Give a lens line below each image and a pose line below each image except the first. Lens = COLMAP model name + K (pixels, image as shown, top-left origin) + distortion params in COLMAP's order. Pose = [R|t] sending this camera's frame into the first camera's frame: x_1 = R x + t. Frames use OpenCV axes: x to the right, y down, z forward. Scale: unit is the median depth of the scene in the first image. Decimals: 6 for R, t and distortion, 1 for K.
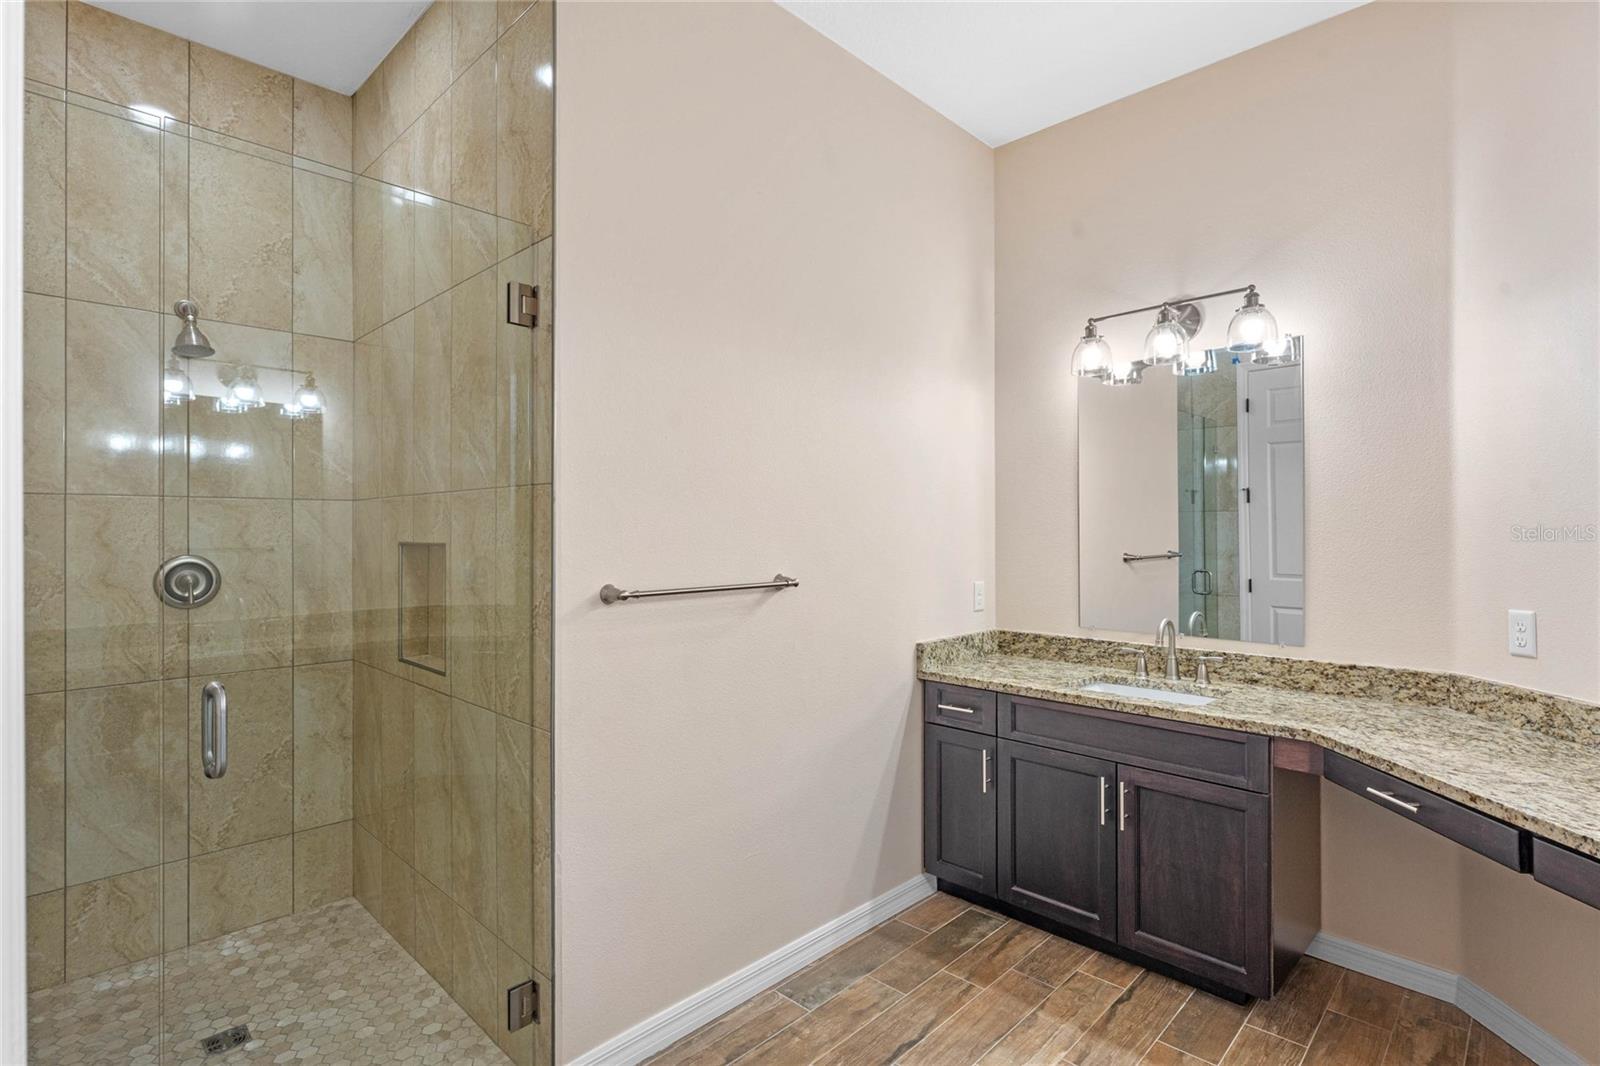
lens RADIAL K [[794.6, 0, 796.3], [0, 794.6, 527.4], [0, 0, 1]] dist [-0.004903, 0.002312]
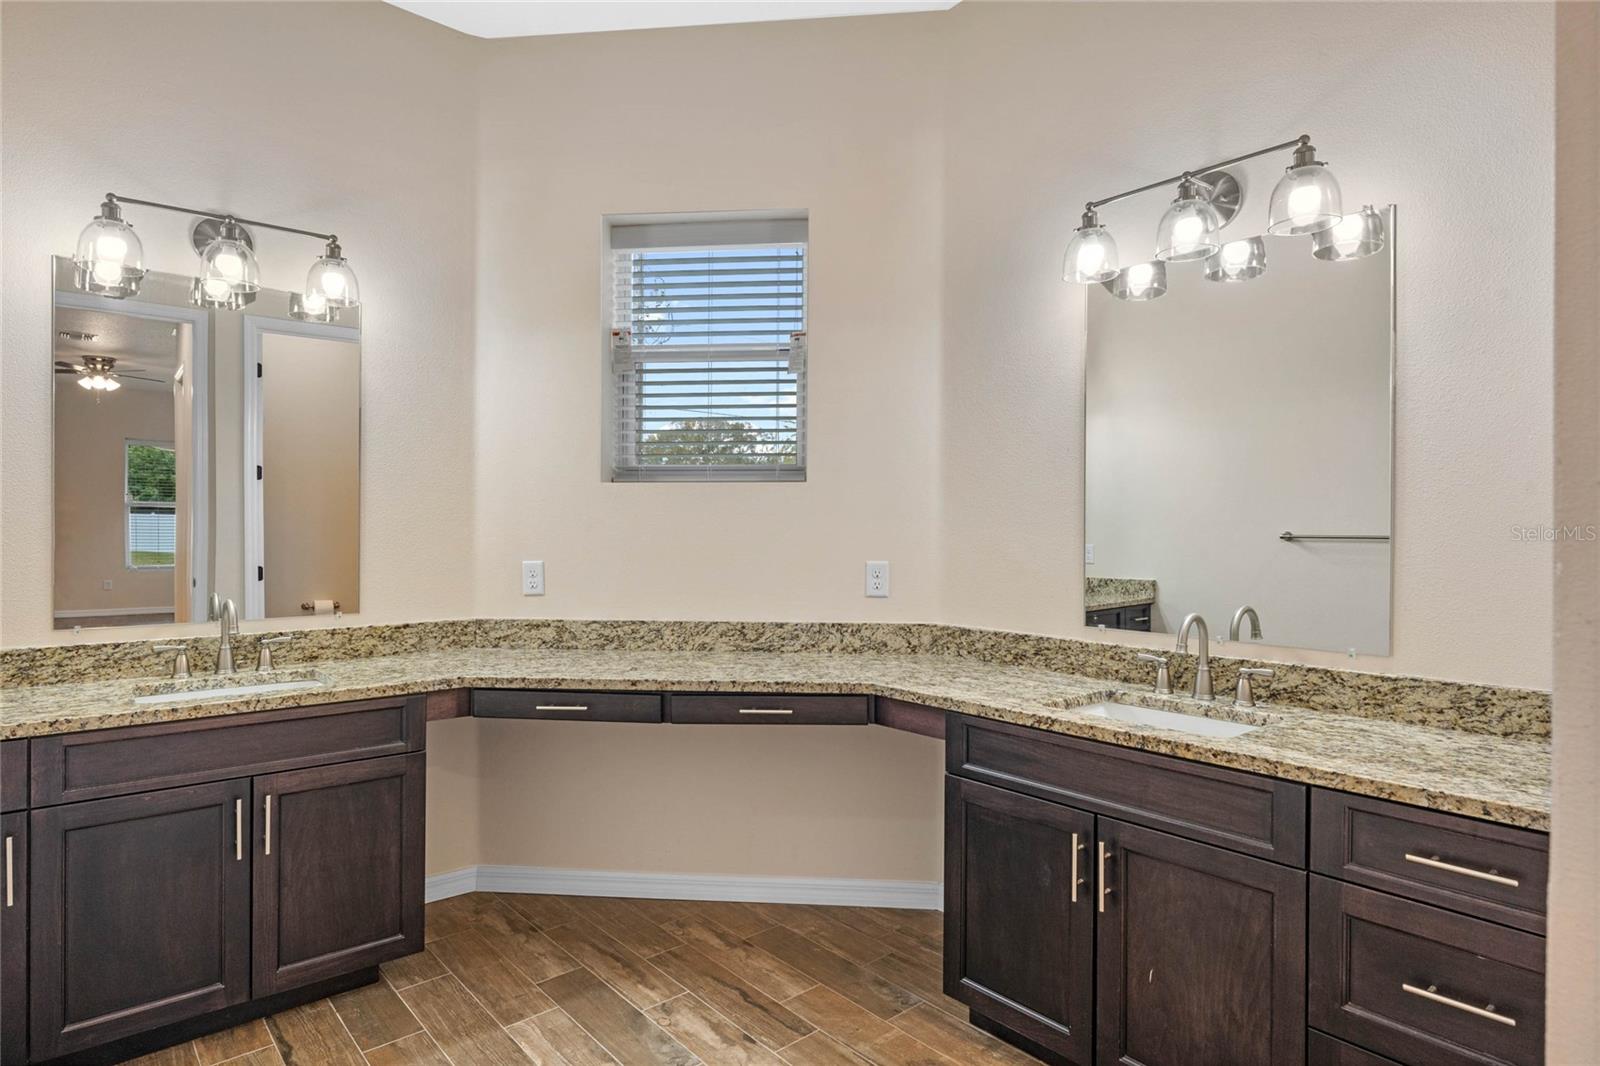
lens RADIAL K [[902.9, 0, 801.6], [0, 902.9, 530.0], [0, 0, 1]] dist [0.007707, -0.003419]
pose [[0.068296, -0.000766, 0.997665, -0.487138], [-0.007336, 0.999972, 0.001270, 0.041802], [-0.997638, -0.007405, 0.068288, 0.391009]]
